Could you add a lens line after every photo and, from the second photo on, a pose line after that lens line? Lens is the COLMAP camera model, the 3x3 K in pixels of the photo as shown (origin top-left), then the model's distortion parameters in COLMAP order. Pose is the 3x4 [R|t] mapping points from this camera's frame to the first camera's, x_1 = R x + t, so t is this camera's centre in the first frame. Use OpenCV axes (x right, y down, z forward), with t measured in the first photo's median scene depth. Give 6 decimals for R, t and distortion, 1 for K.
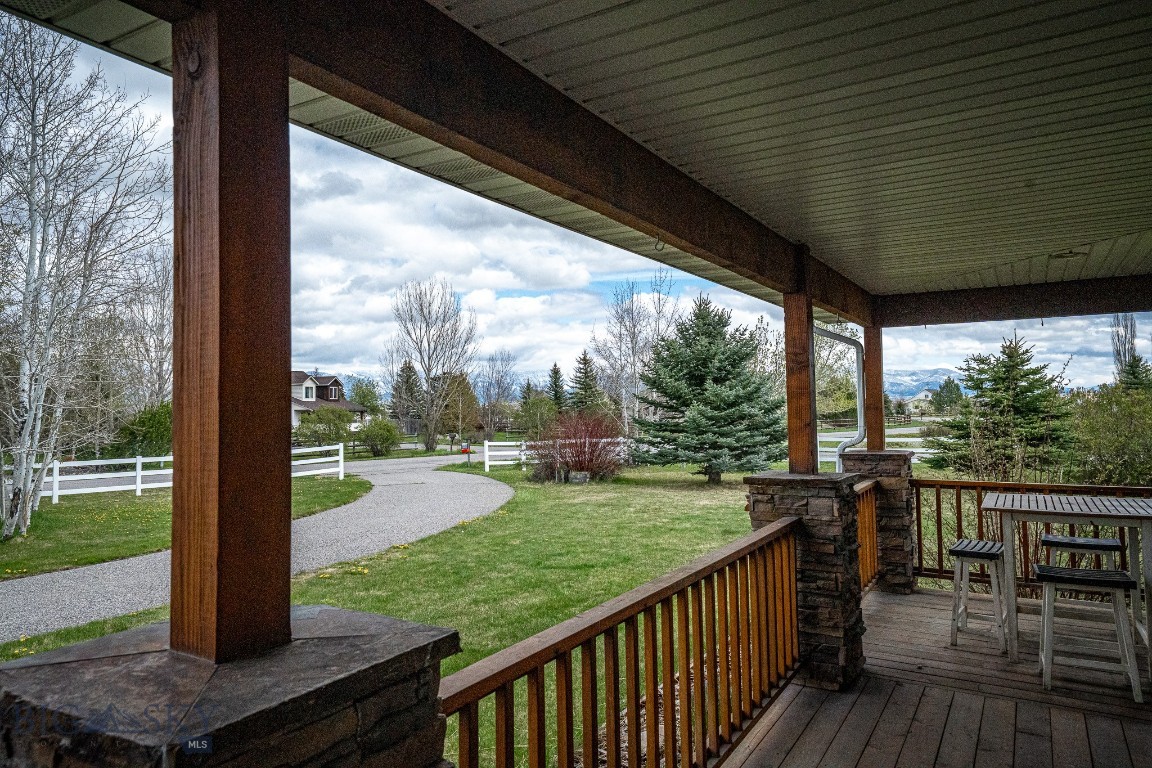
lens RADIAL K [[751.6, 0, 576.0], [0, 751.6, 384.0], [0, 0, 1]] dist [0.039107, 0.000390]
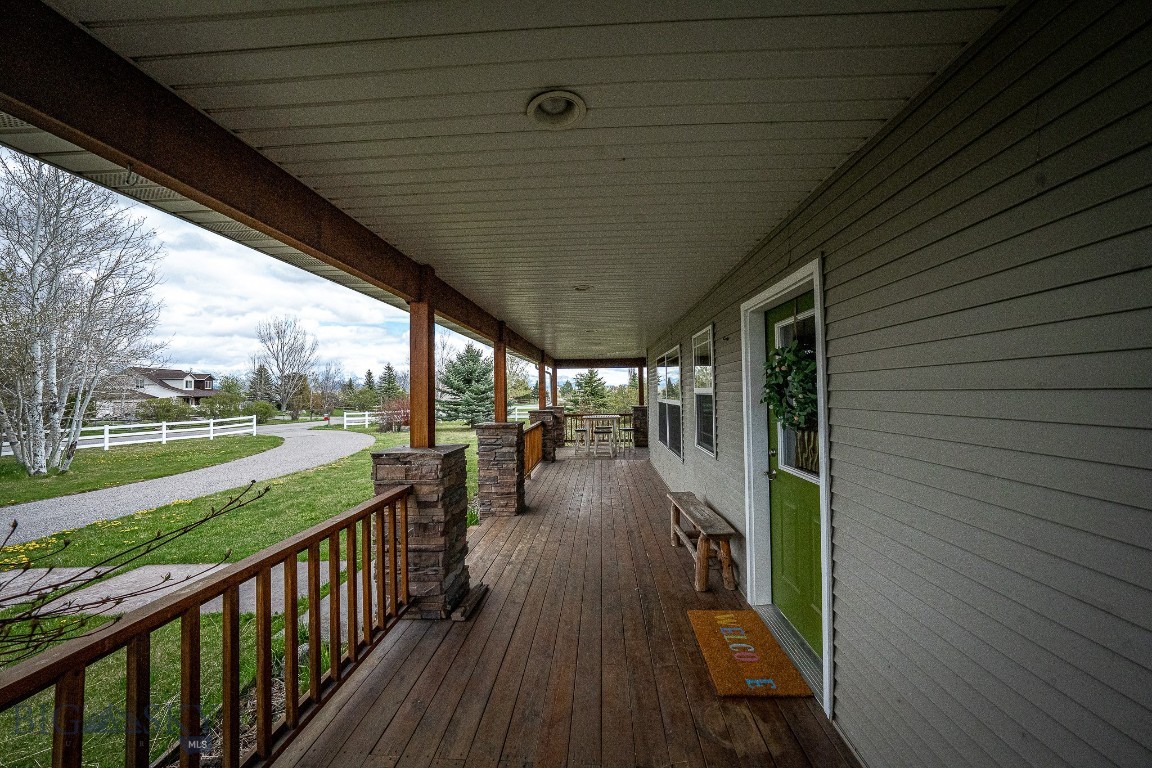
lens RADIAL K [[401.9, 0, 576.0], [0, 401.9, 384.0], [0, 0, 1]] dist [-0.024973, 0.005093]
pose [[0.887604, 0.009281, 0.460514, -0.067691], [-0.012093, 0.999922, 0.003156, -0.003307], [-0.460449, -0.008370, 0.887647, -0.123100]]
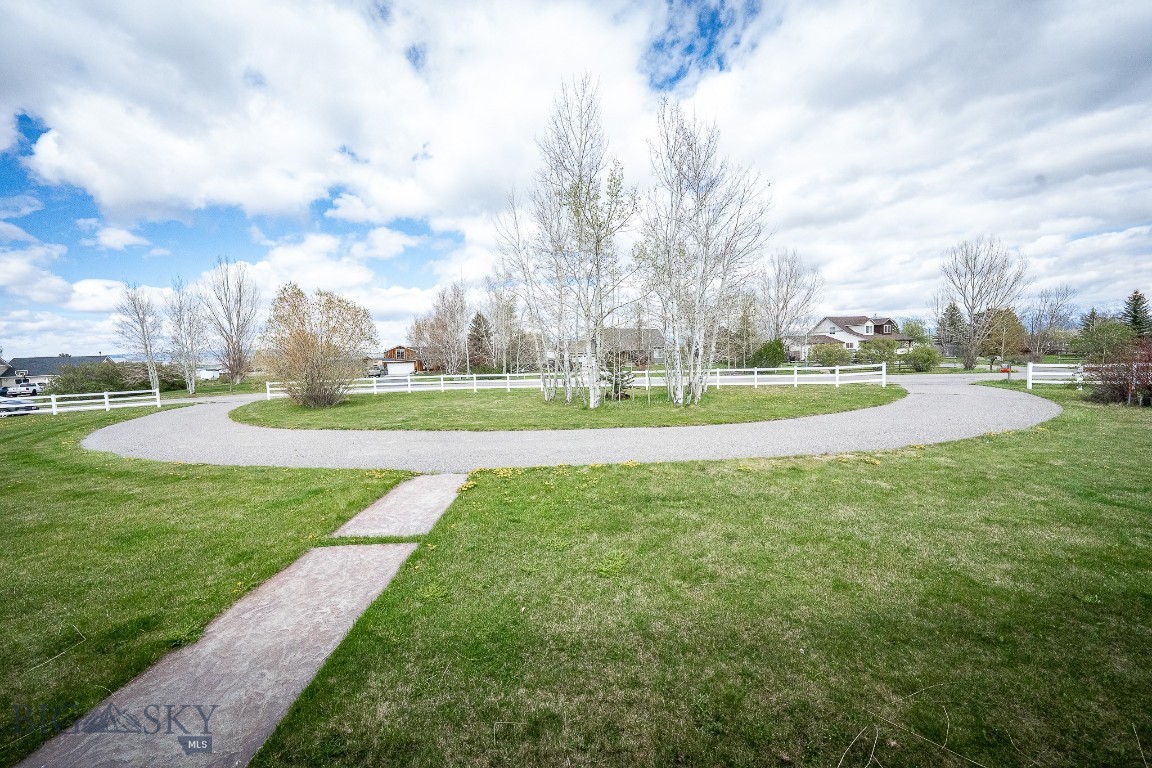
lens RADIAL K [[400.2, 0, 574.5], [0, 400.2, 380.9], [0, 0, 1]] dist [-0.029746, 0.007343]
pose [[0.551081, 0.055248, -0.832620, -0.002908], [0.053602, 0.993401, 0.101394, 0.003564], [0.832728, -0.100507, 0.544484, 0.068895]]
